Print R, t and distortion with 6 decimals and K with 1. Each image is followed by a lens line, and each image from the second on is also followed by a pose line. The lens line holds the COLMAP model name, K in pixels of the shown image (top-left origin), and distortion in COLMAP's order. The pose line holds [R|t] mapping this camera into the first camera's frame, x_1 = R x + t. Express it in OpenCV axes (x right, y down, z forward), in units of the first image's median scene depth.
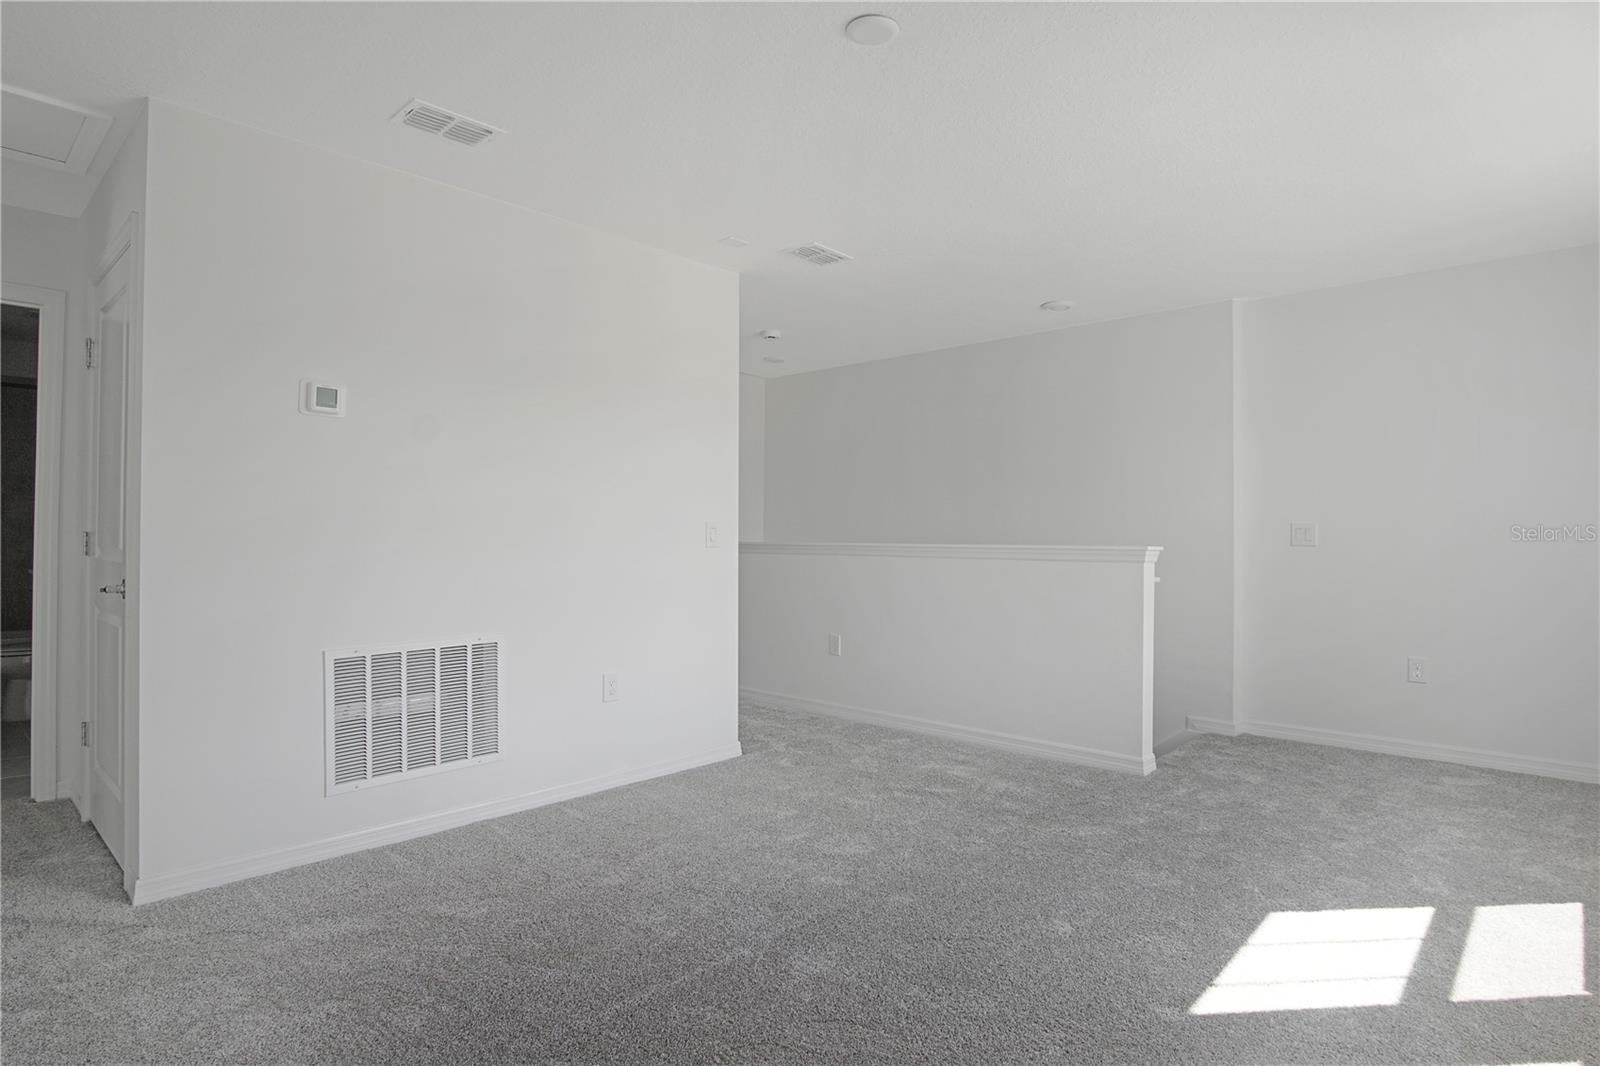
lens RADIAL K [[841.4, 0, 800.0], [0, 841.4, 533.0], [0, 0, 1]] dist [-0.001689, 0.000129]
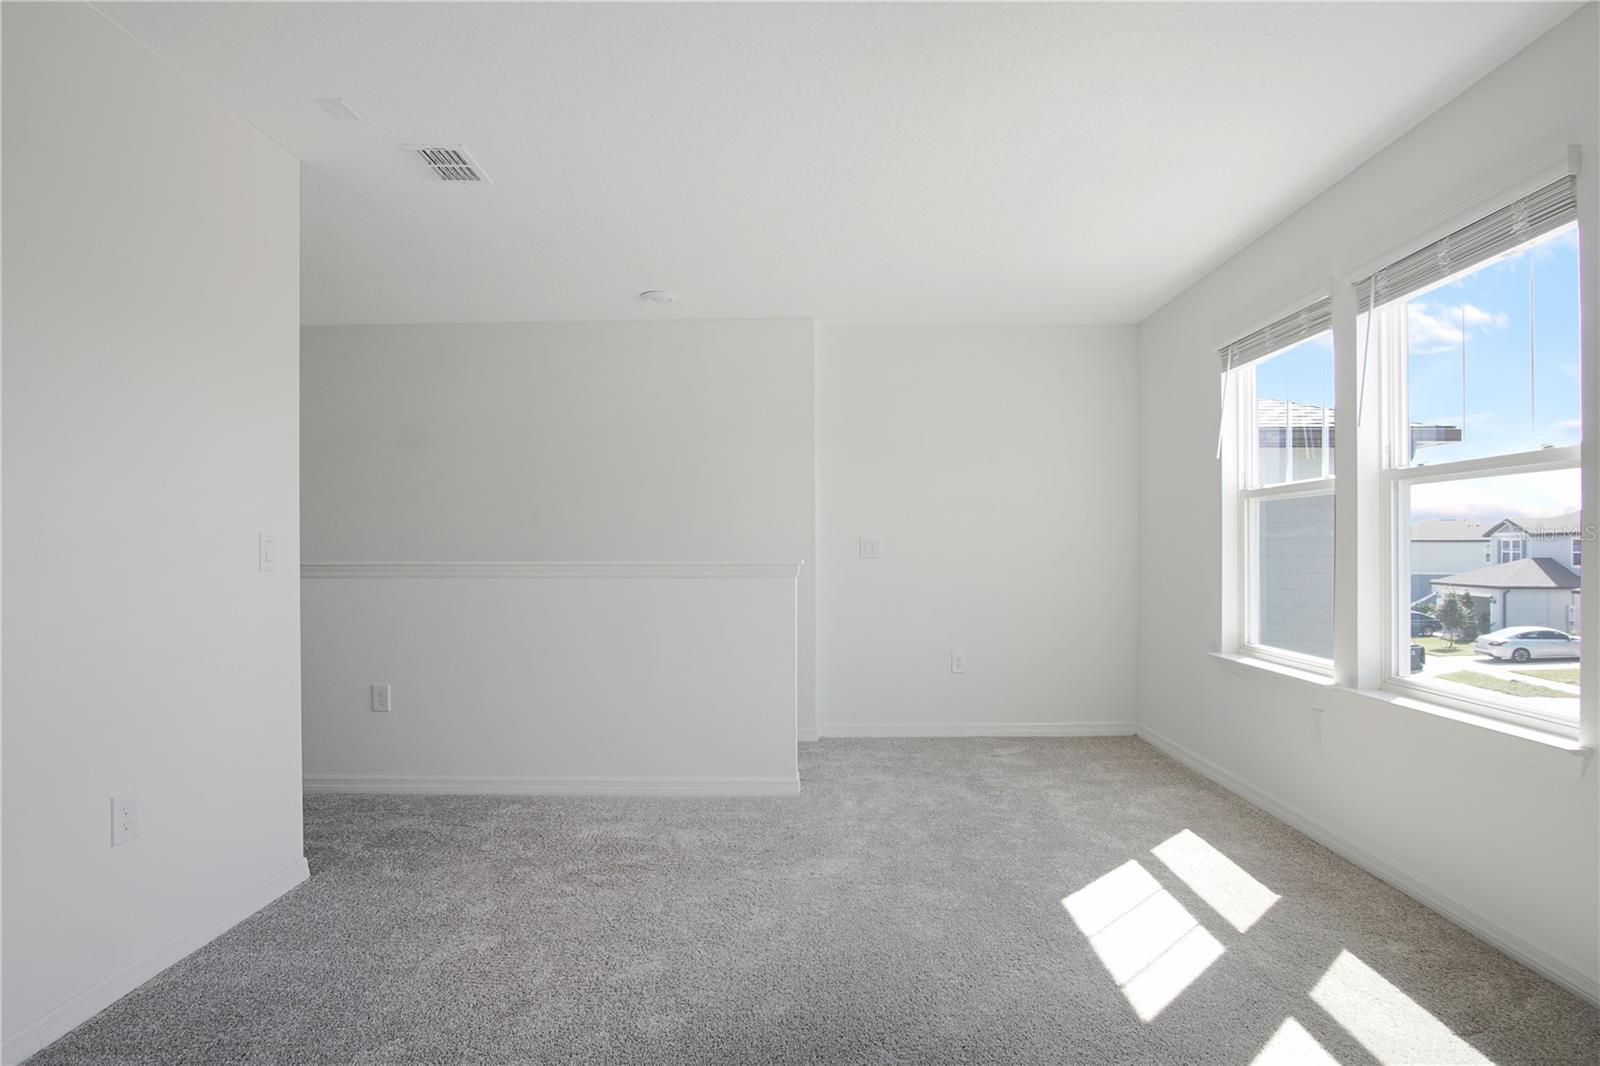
lens RADIAL K [[877.2, 0, 801.3], [0, 877.2, 552.5], [0, 0, 1]] dist [-0.011225, -0.000501]
pose [[0.751012, -0.006727, 0.660254, -0.303803], [0.002428, 0.999969, 0.007426, -0.001216], [-0.660284, -0.003974, 0.751005, 0.275768]]
